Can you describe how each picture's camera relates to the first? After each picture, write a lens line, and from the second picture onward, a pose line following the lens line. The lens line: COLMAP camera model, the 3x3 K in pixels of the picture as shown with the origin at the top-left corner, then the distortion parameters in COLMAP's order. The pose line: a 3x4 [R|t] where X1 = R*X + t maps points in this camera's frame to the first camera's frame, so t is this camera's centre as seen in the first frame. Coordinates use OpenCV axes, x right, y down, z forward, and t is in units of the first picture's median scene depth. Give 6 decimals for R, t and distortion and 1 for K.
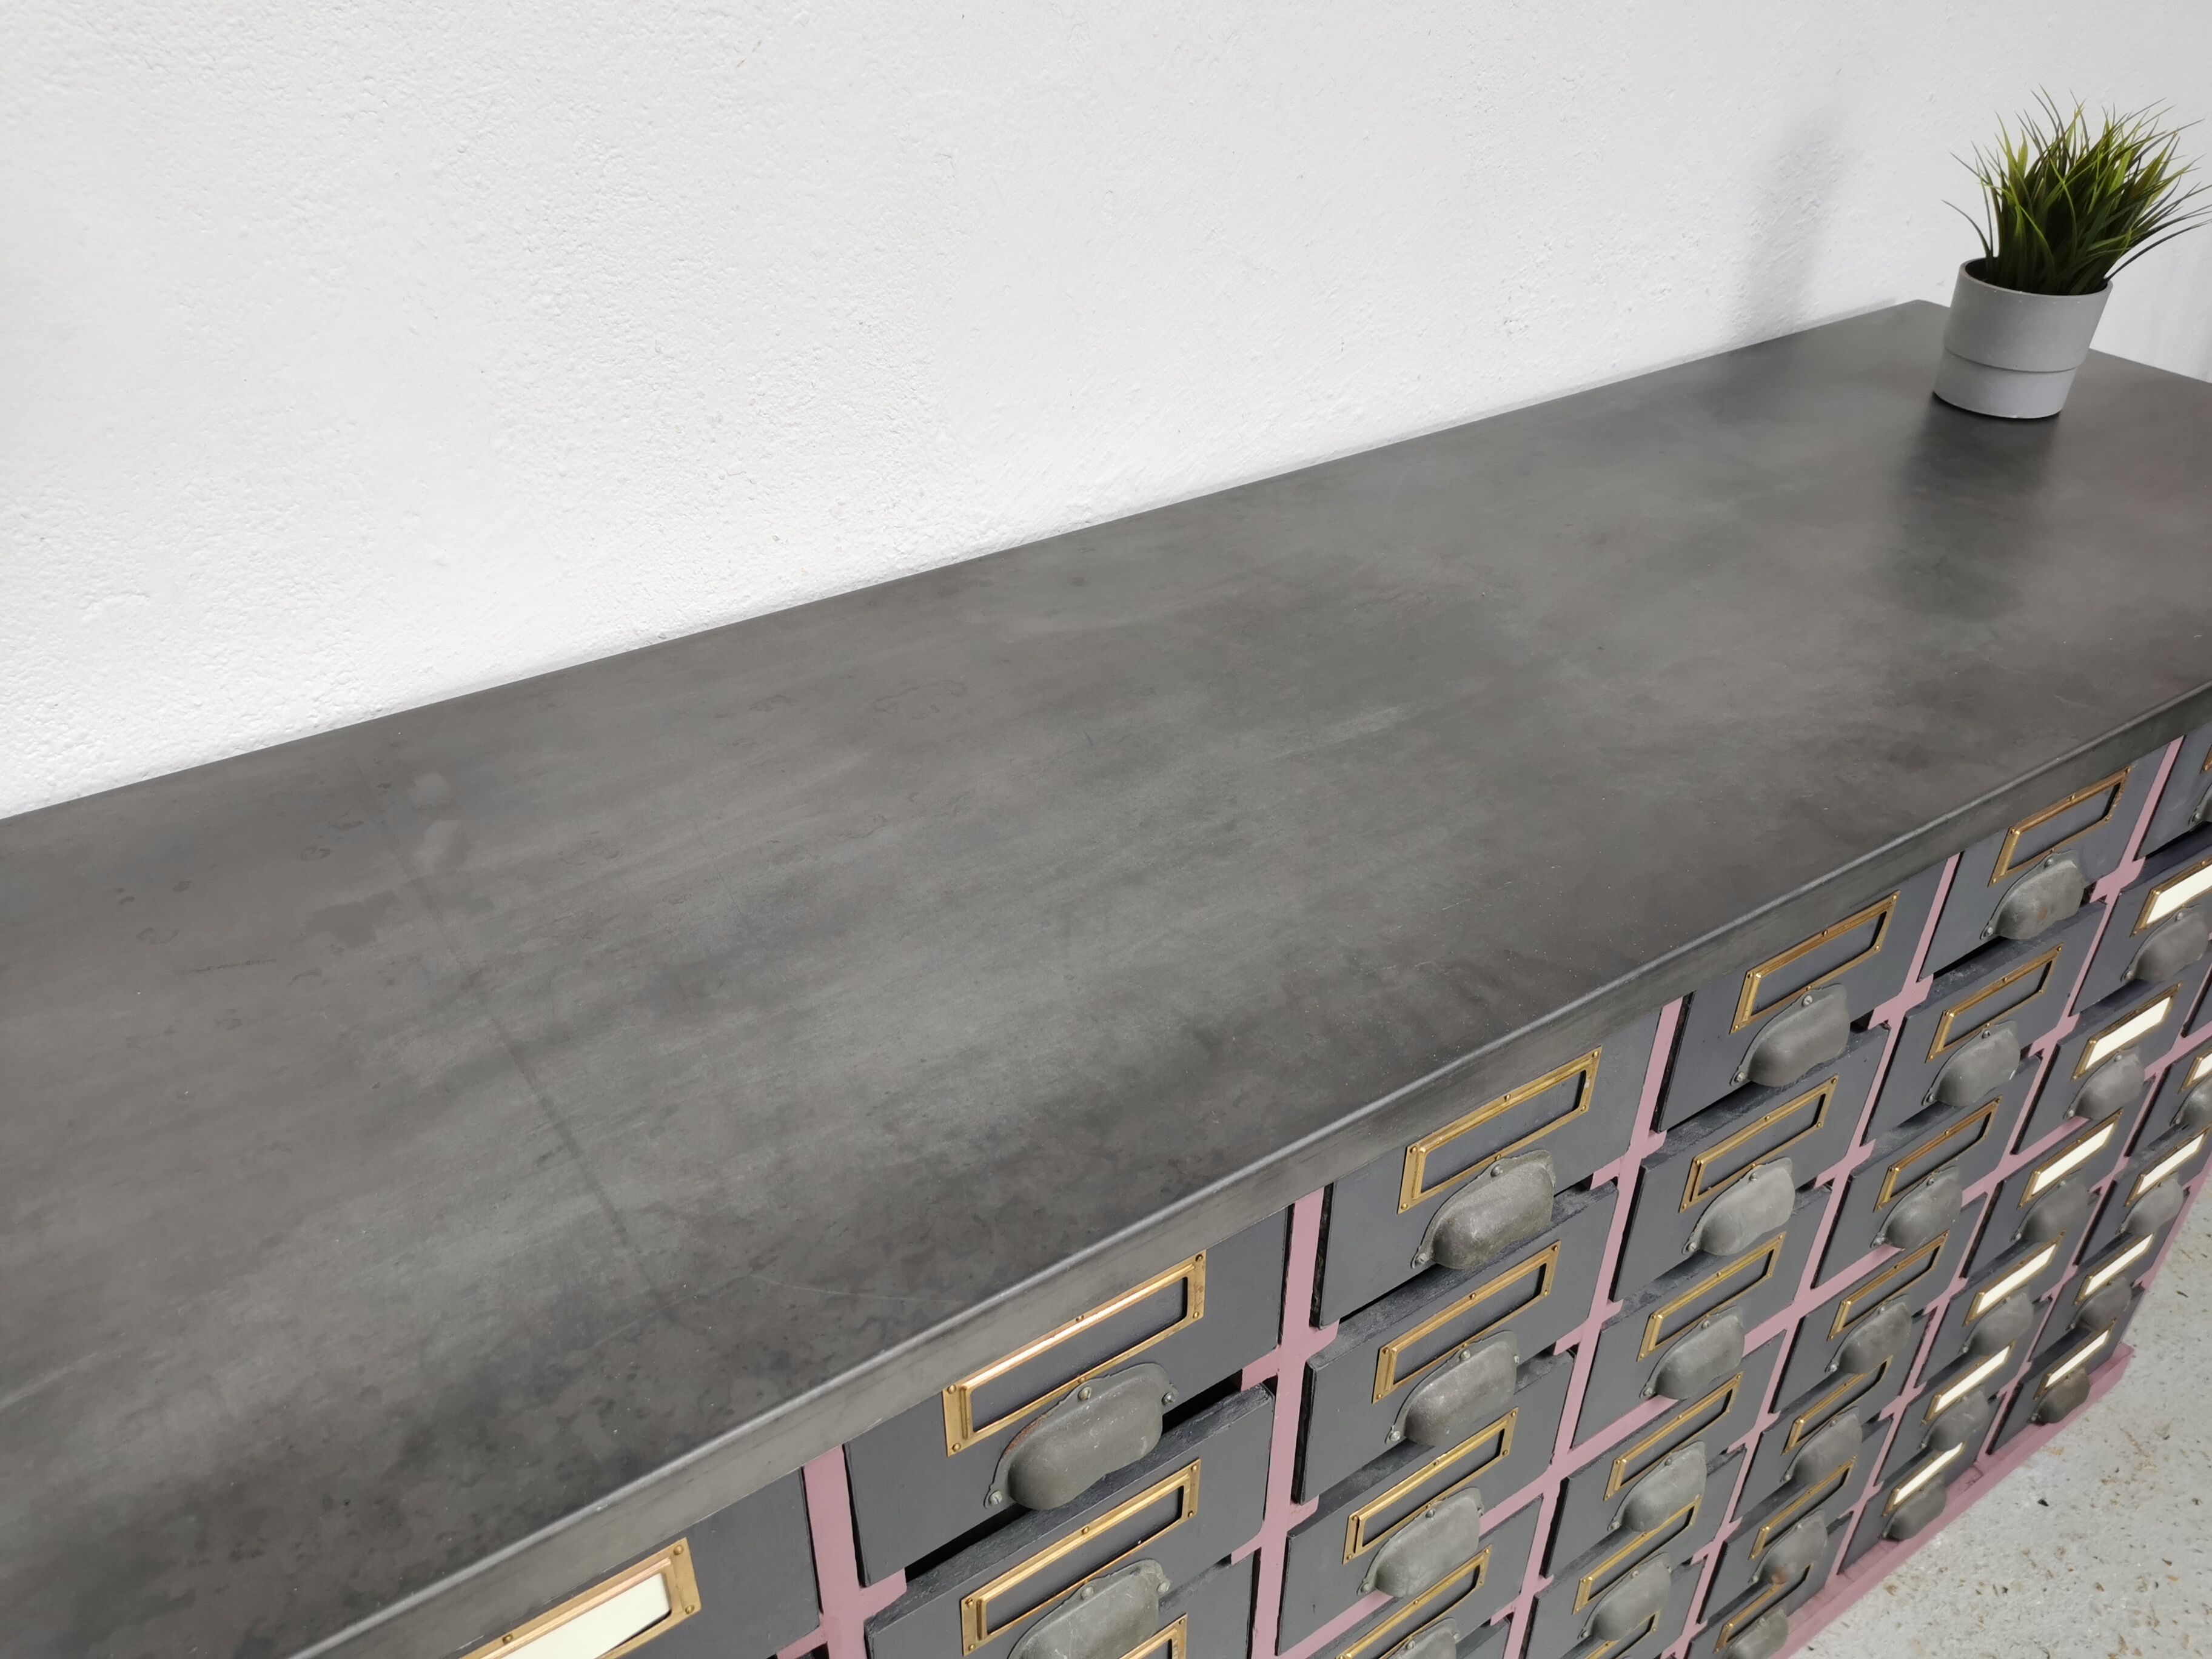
lens RADIAL K [[1706.7, 0, 1105.6], [0, 1706.7, 835.1], [0, 0, 1]] dist [0.061398, -0.070637]
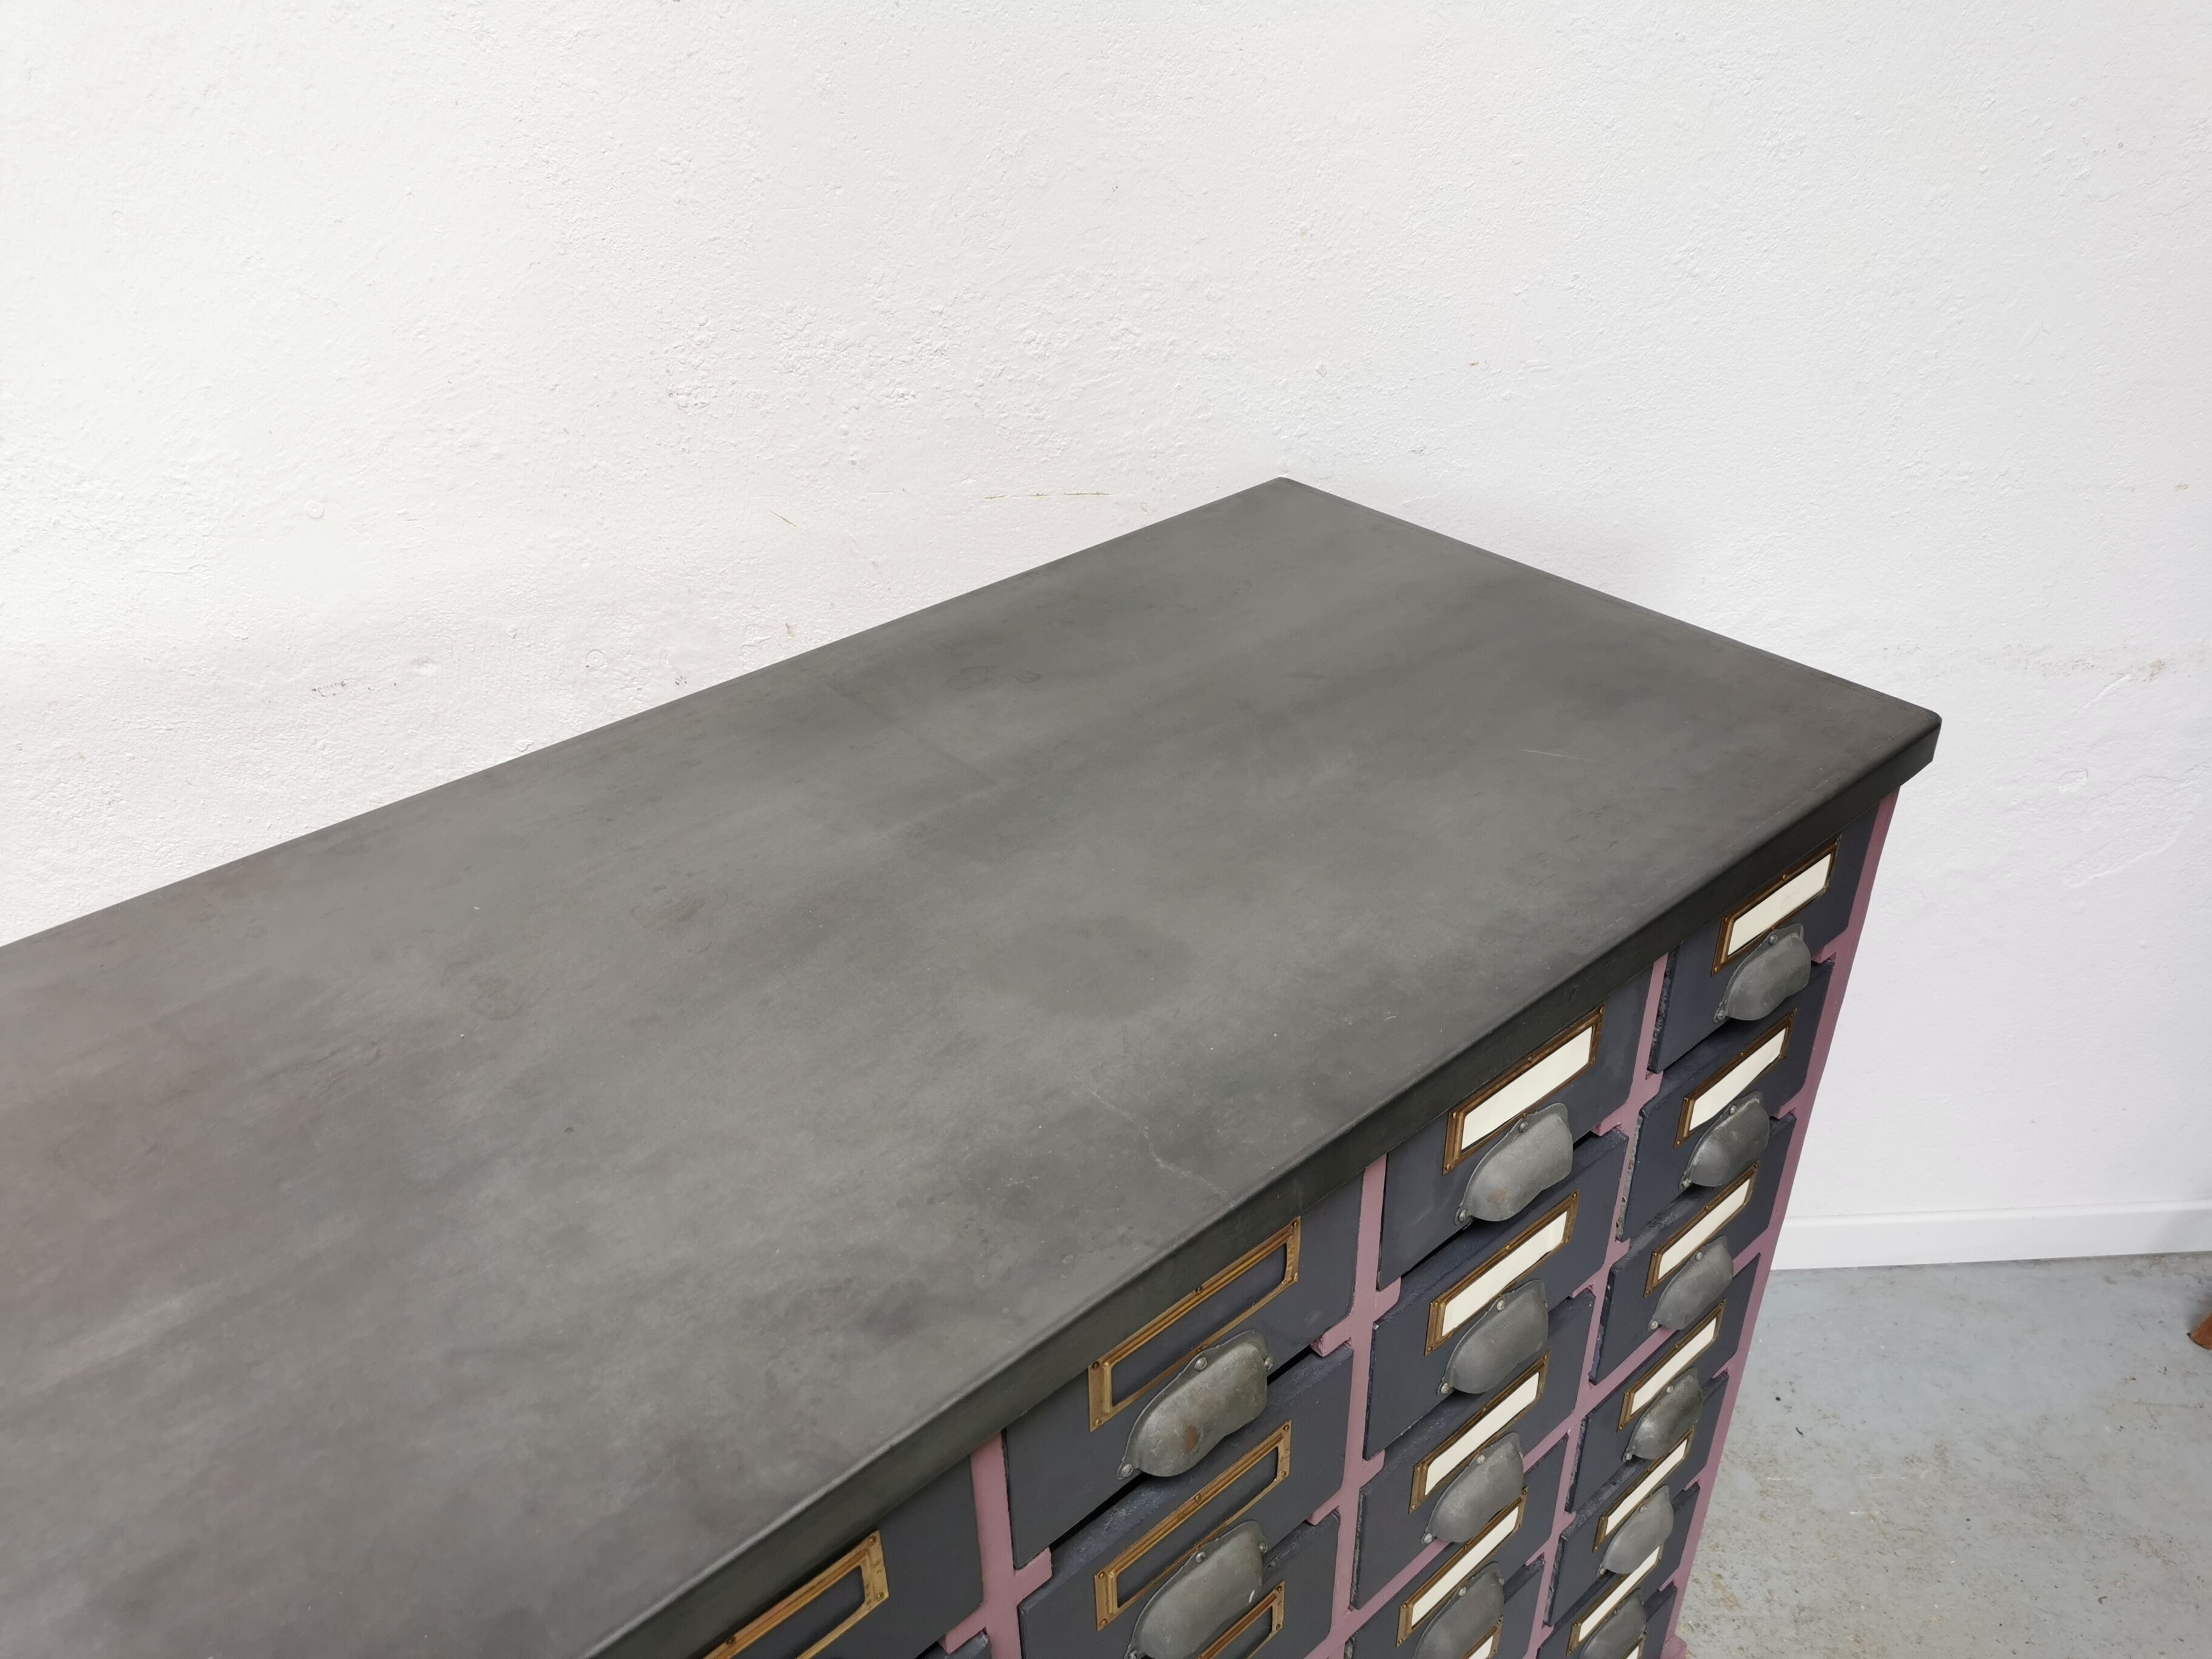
lens RADIAL K [[1707.5, 0, 1099.6], [0, 1707.5, 831.7], [0, 0, 1]] dist [0.065405, -0.067169]
pose [[0.991893, -0.091321, 0.088366, 0.567983], [0.093484, 0.995407, -0.020649, -0.245568], [-0.086075, 0.028742, 0.995874, 0.331205]]
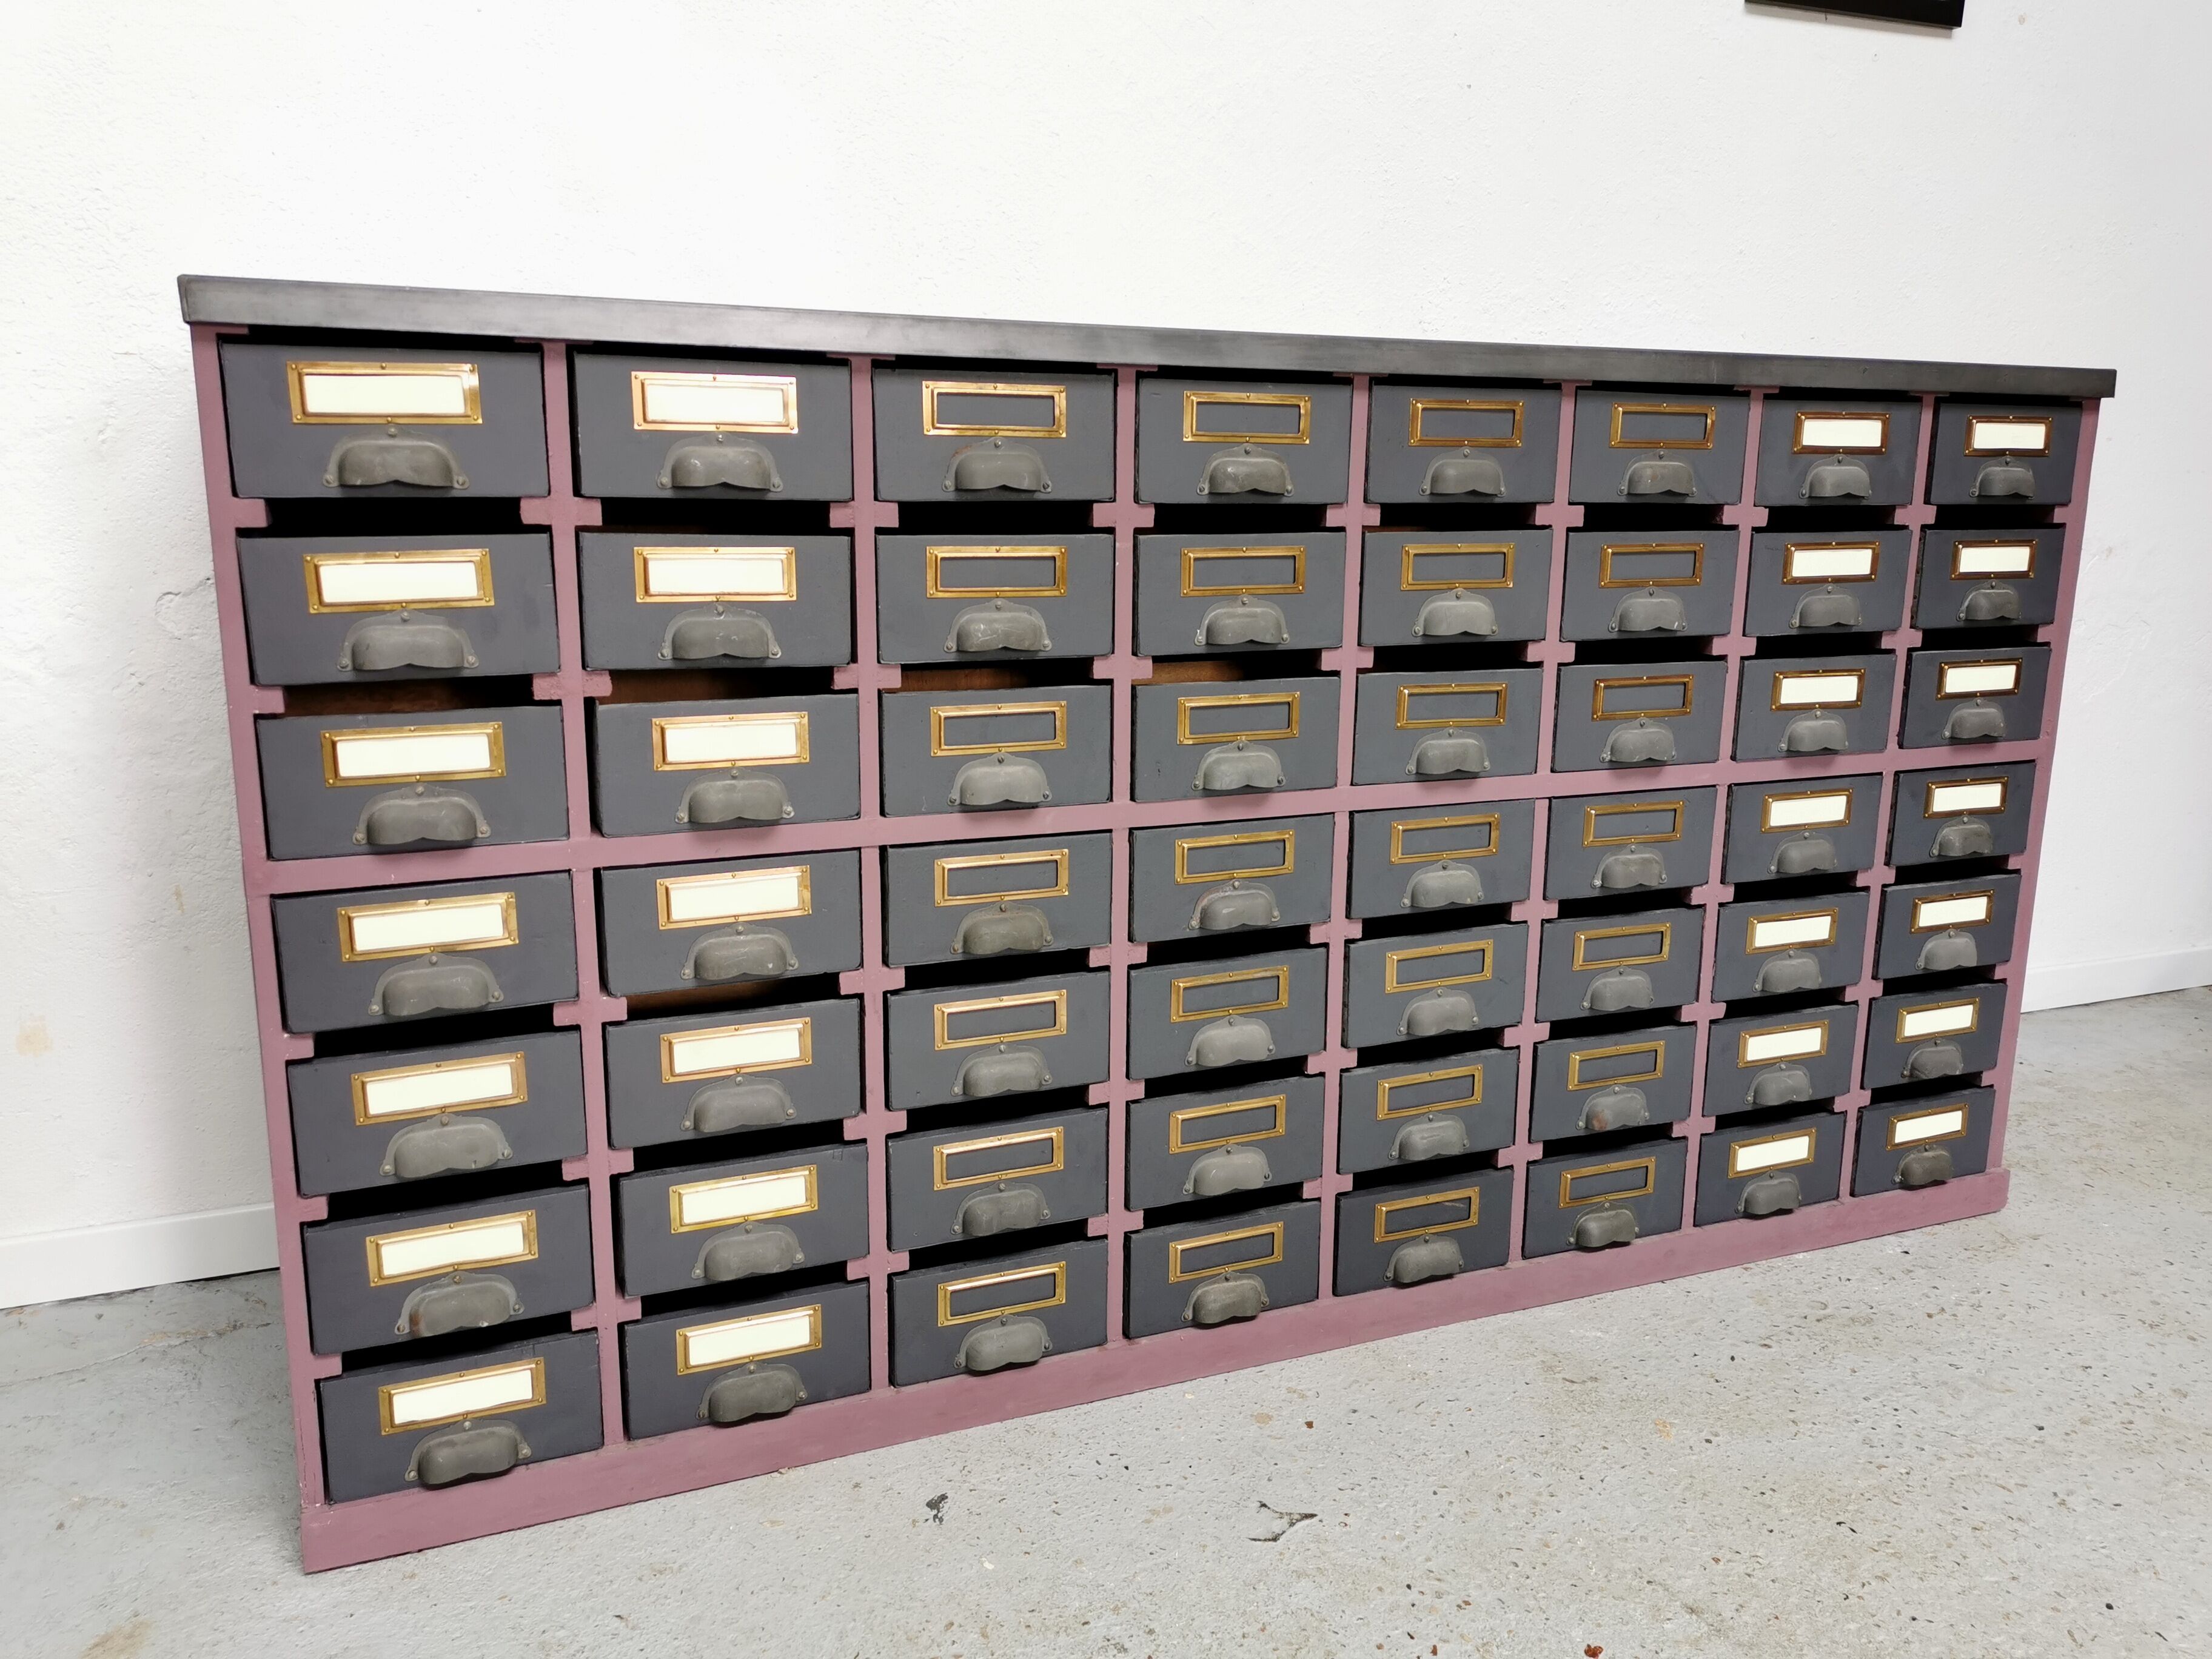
lens RADIAL K [[1706.7, 0, 1105.6], [0, 1706.7, 835.1], [0, 0, 1]] dist [0.061398, -0.070637]
pose [[0.880461, -0.095096, 0.464484, -1.364941], [0.260343, 0.915738, -0.306016, 0.654697], [-0.396244, 0.390361, 0.831029, 0.308876]]
